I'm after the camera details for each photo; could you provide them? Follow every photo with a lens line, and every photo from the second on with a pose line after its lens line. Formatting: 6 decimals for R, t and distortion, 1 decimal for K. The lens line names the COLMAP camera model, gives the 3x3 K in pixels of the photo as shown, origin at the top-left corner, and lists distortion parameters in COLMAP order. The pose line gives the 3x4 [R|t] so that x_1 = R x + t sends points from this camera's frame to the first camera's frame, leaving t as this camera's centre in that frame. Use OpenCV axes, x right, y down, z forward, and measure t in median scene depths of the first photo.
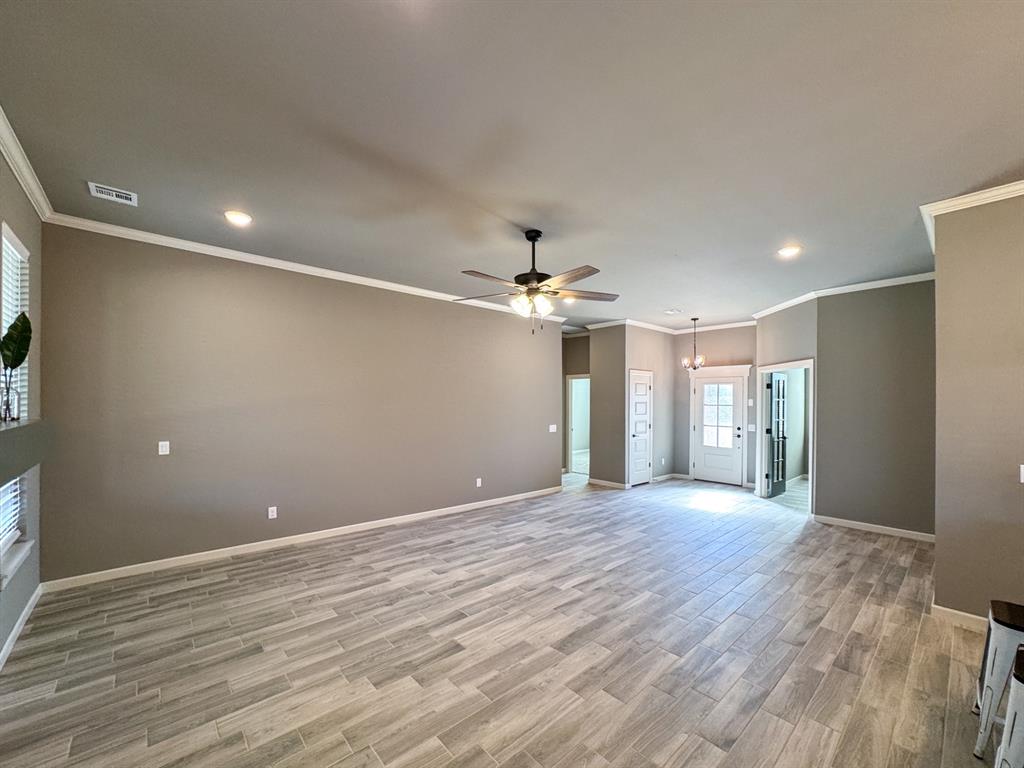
lens RADIAL K [[419.4, 0, 523.5], [0, 419.4, 403.9], [0, 0, 1]] dist [-0.024047, 0.011520]
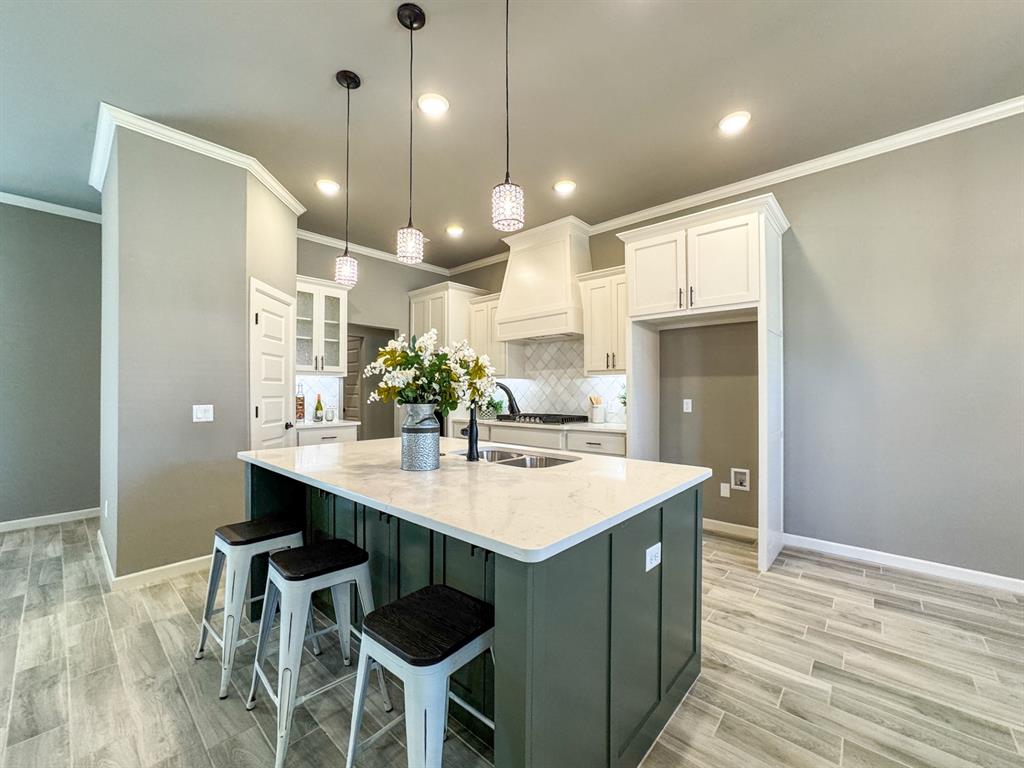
lens RADIAL K [[419.4, 0, 494.2], [0, 419.4, 388.3], [0, 0, 1]] dist [-0.024047, 0.011520]
pose [[-0.073386, 0.004792, 0.997292, 0.064178], [0.005192, 0.999977, -0.004423, 0.084802], [-0.997290, 0.004853, -0.073409, 0.237573]]
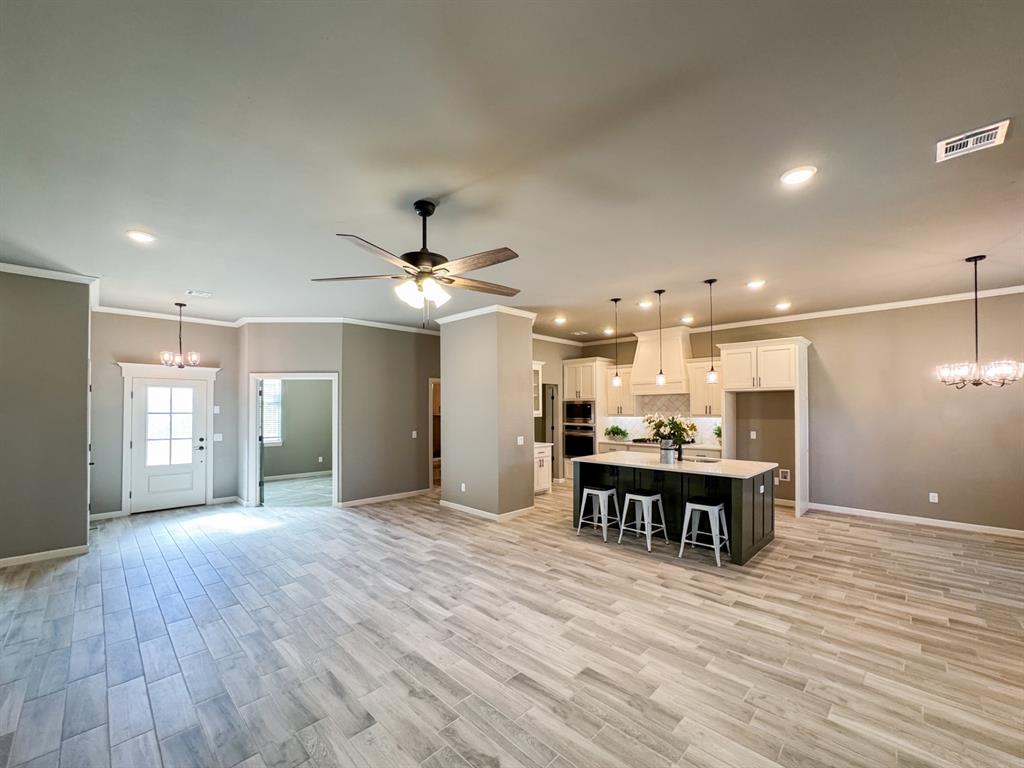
lens RADIAL K [[419.4, 0, 492.3], [0, 419.4, 399.8], [0, 0, 1]] dist [-0.024047, 0.011520]
pose [[-0.015490, 0.016951, 0.999736, -0.813311], [0.006589, 0.999836, -0.016851, -0.012200], [-0.999858, 0.006326, -0.015599, 0.902792]]
